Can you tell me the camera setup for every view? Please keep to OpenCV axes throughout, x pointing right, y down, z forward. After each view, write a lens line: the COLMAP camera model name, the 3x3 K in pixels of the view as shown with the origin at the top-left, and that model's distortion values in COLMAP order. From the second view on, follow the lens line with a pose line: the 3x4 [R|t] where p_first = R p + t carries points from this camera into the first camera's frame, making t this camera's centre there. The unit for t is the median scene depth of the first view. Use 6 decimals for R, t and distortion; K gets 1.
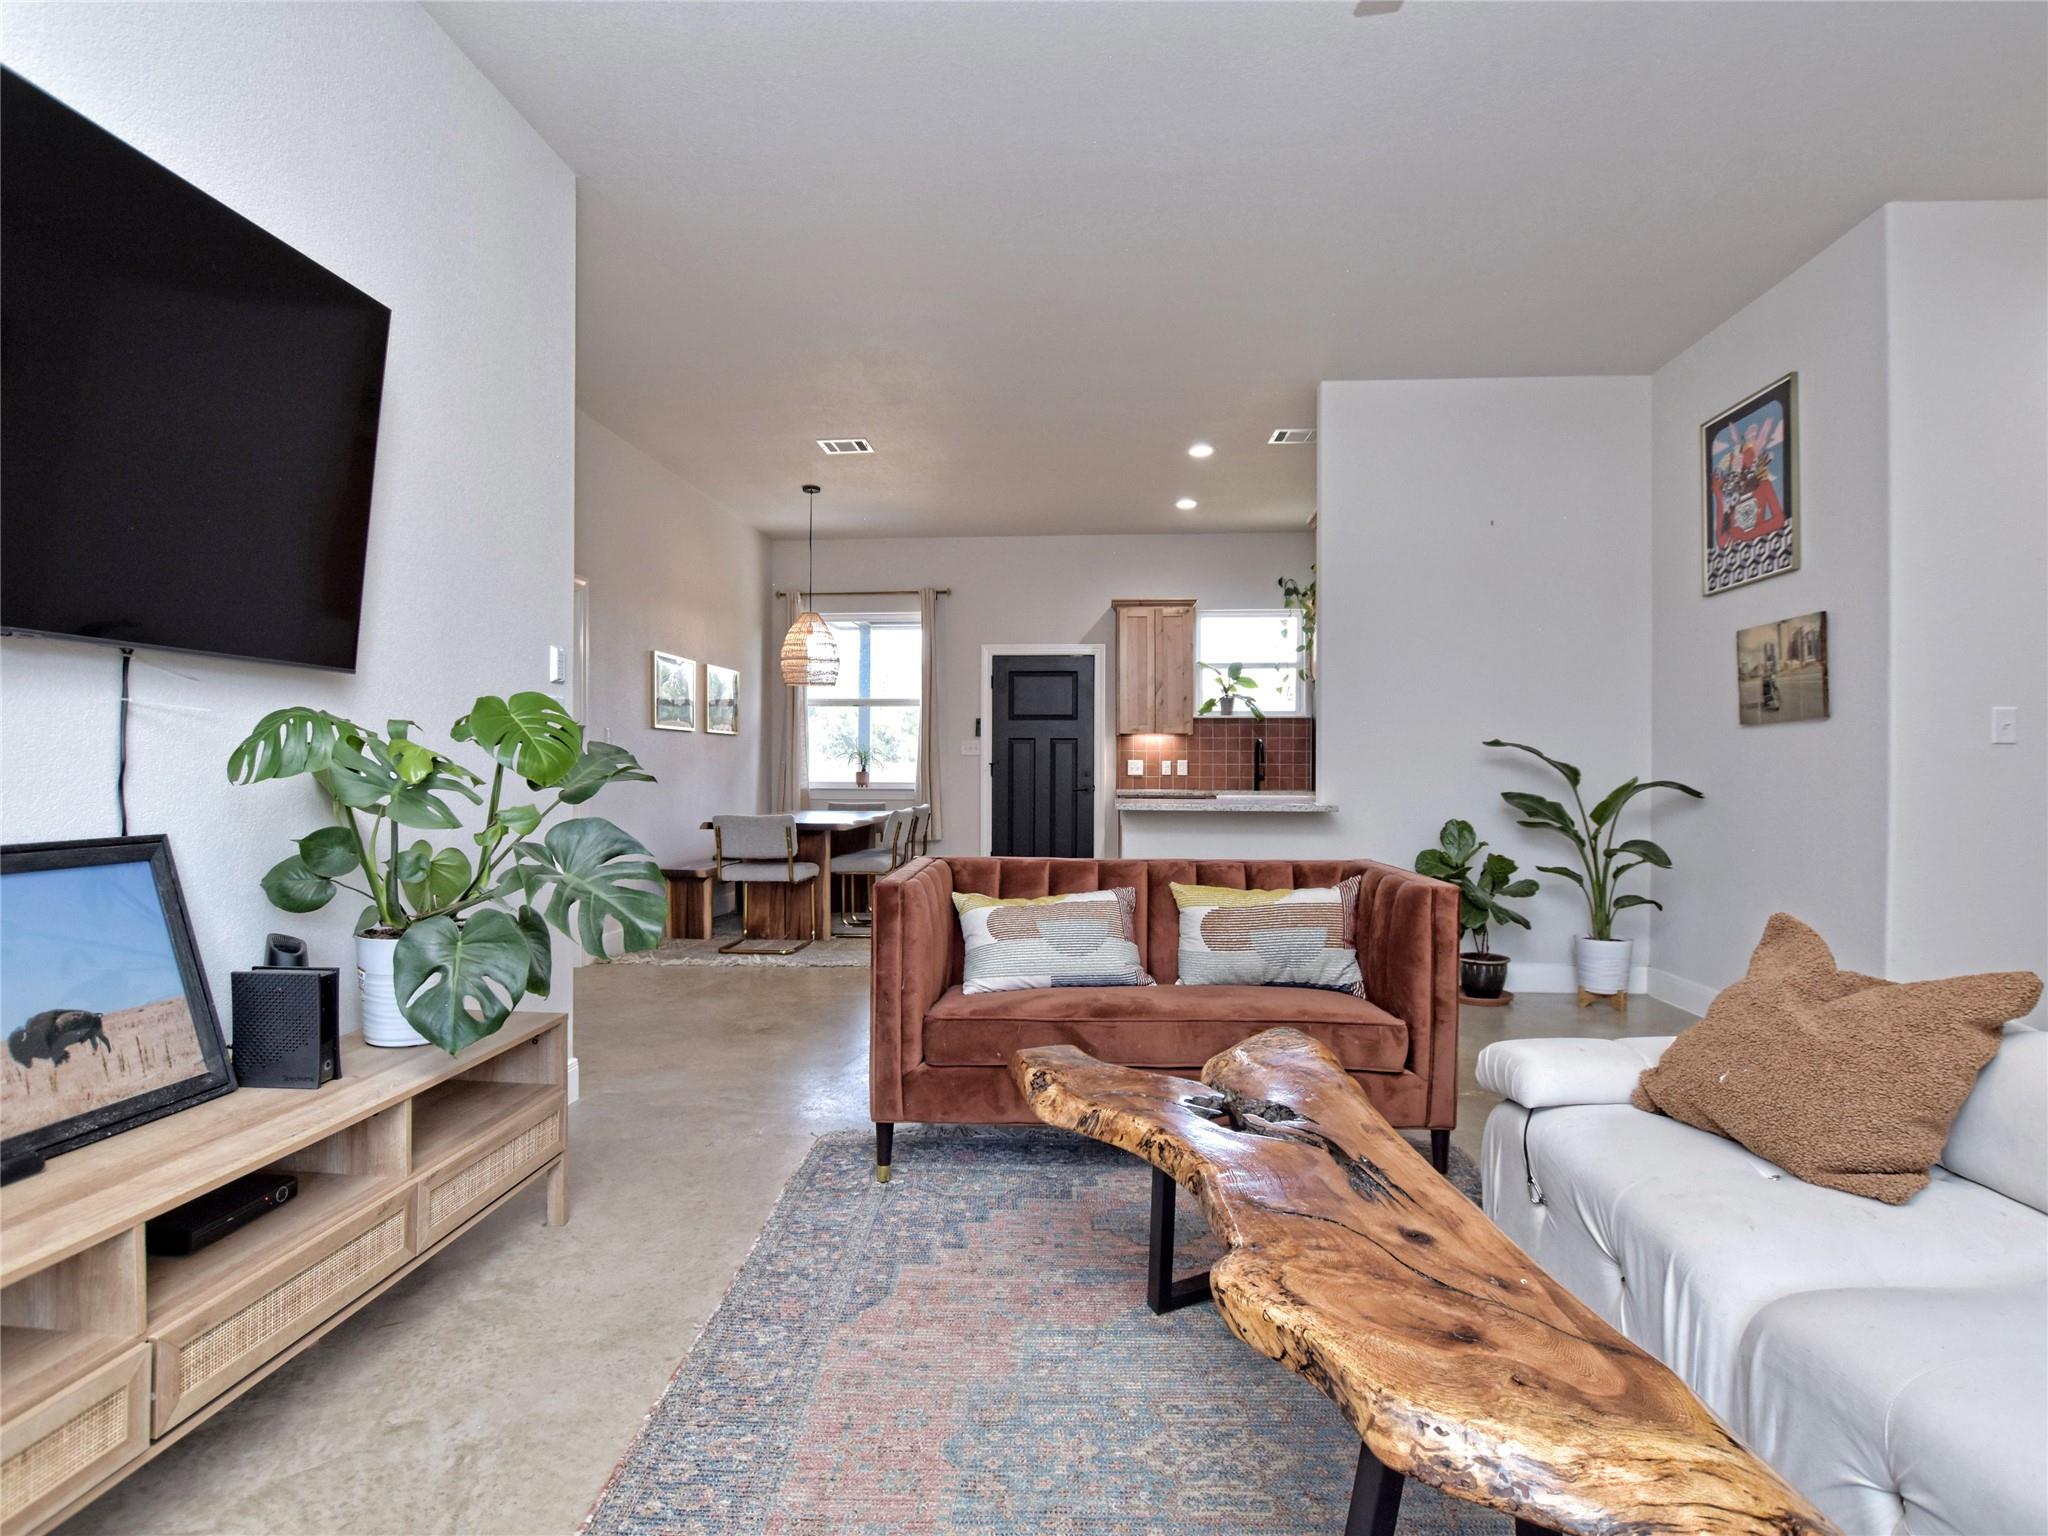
lens RADIAL K [[1019.8, 0, 1025.0], [0, 1019.8, 769.8], [0, 0, 1]] dist [-0.037191, 0.006162]
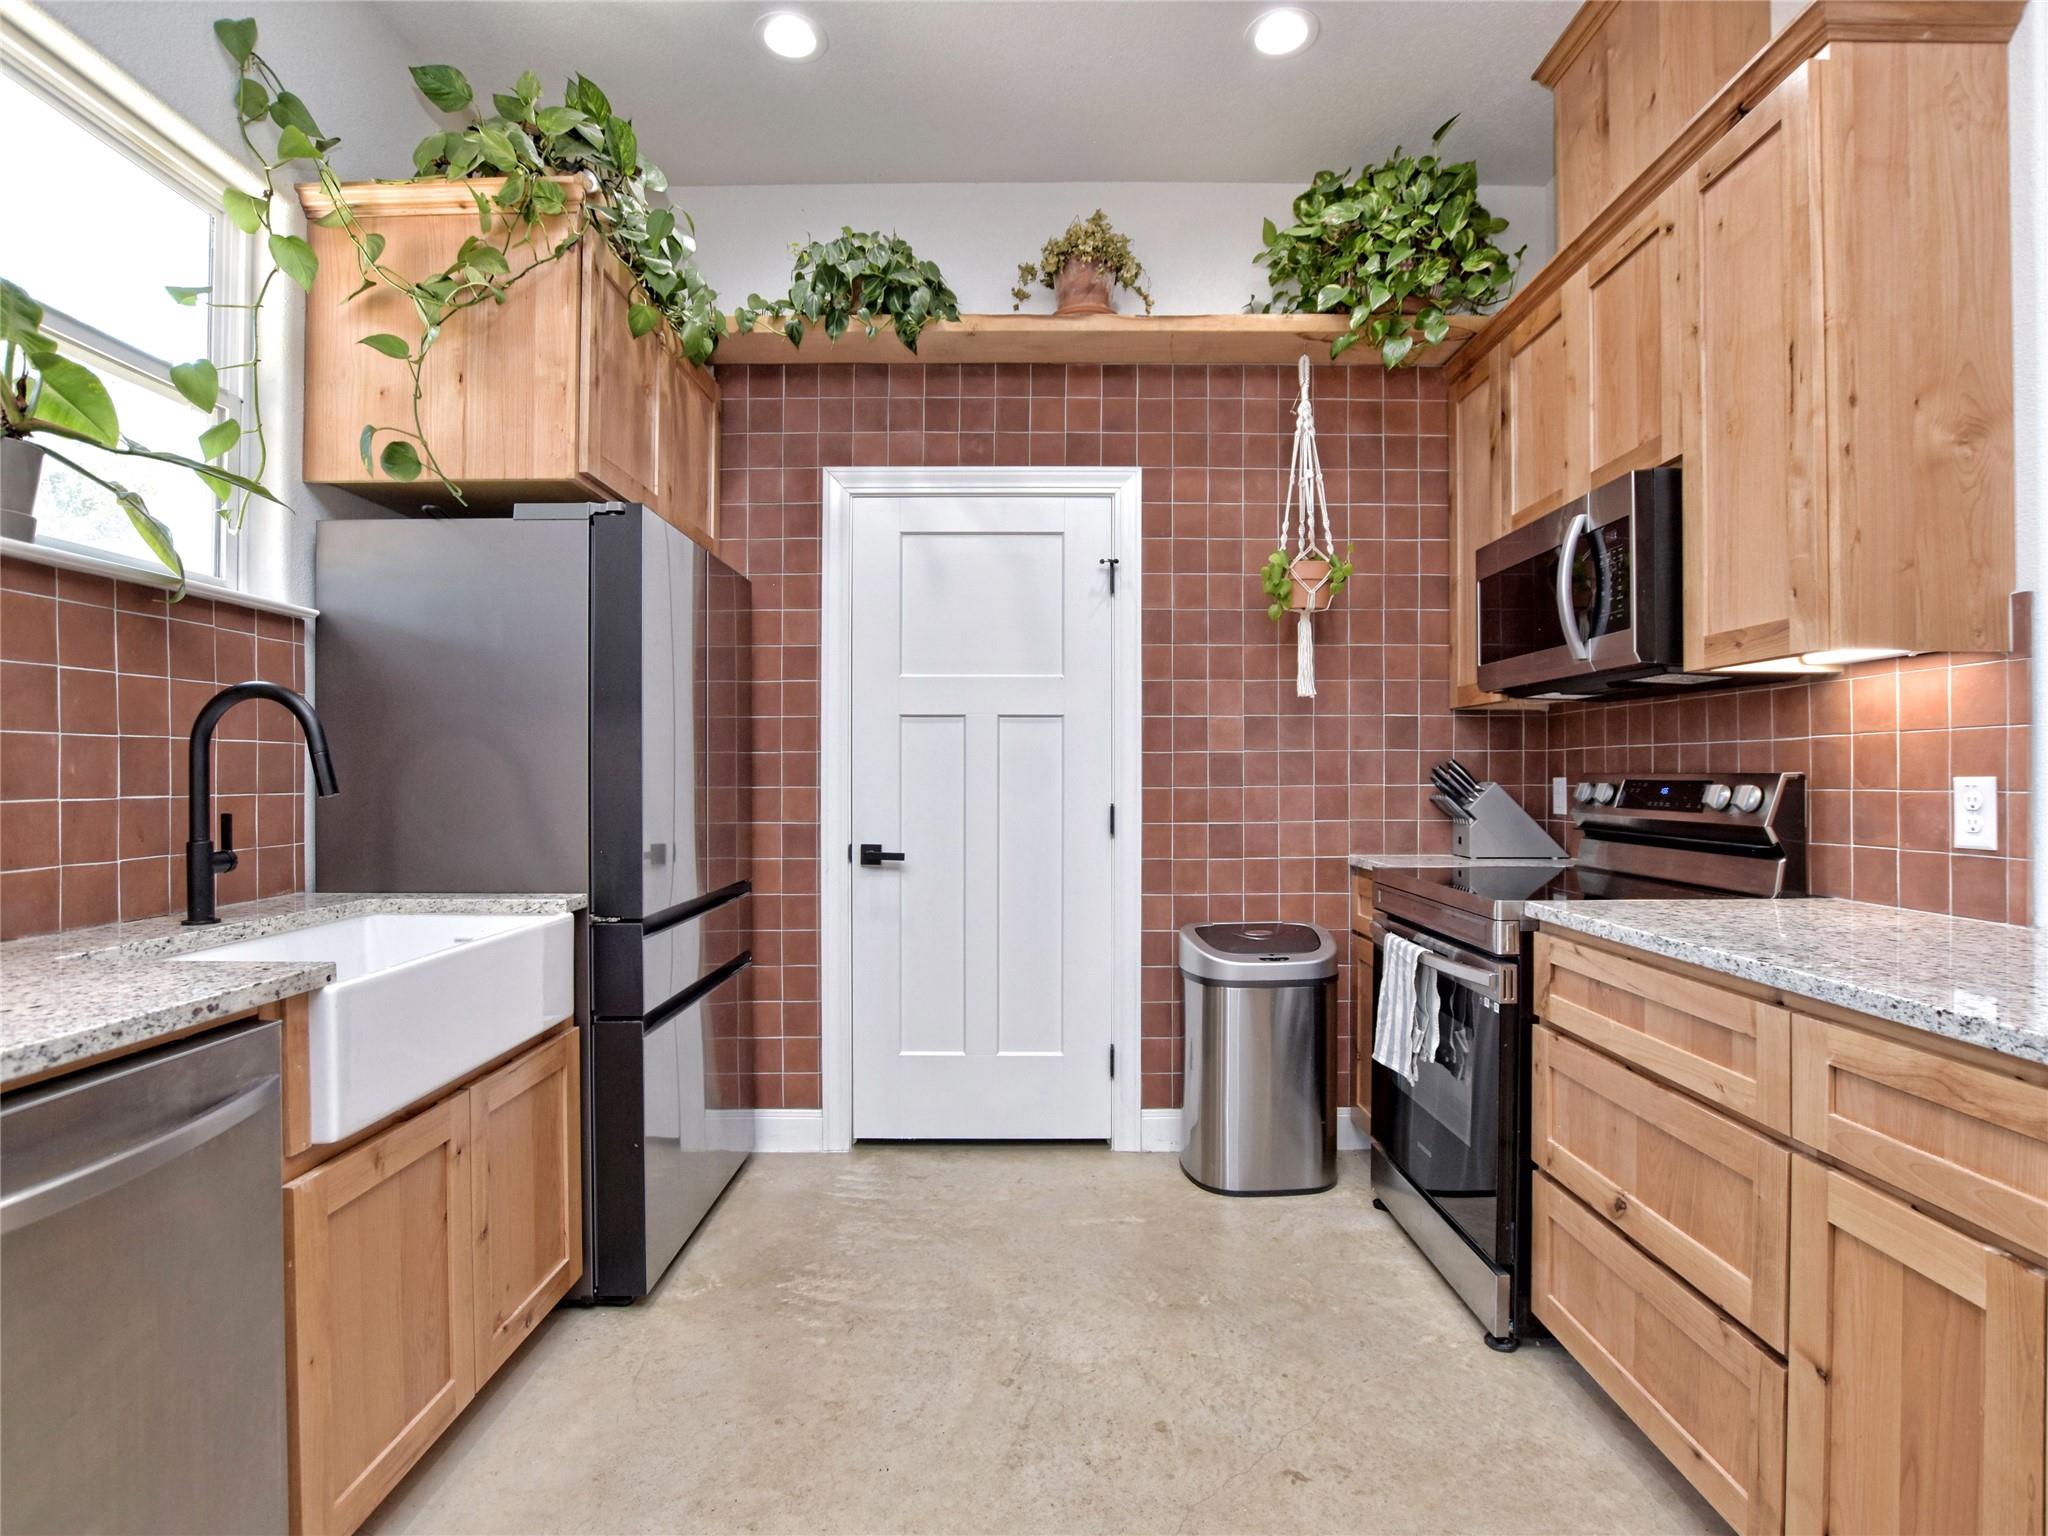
lens RADIAL K [[1019.8, 0, 1025.0], [0, 1019.8, 769.8], [0, 0, 1]] dist [-0.037191, 0.006162]
pose [[-0.077481, 0.002514, 0.996991, 0.008539], [0.003438, 0.999992, -0.002254, -0.017925], [-0.996988, 0.003253, -0.077489, 1.453659]]
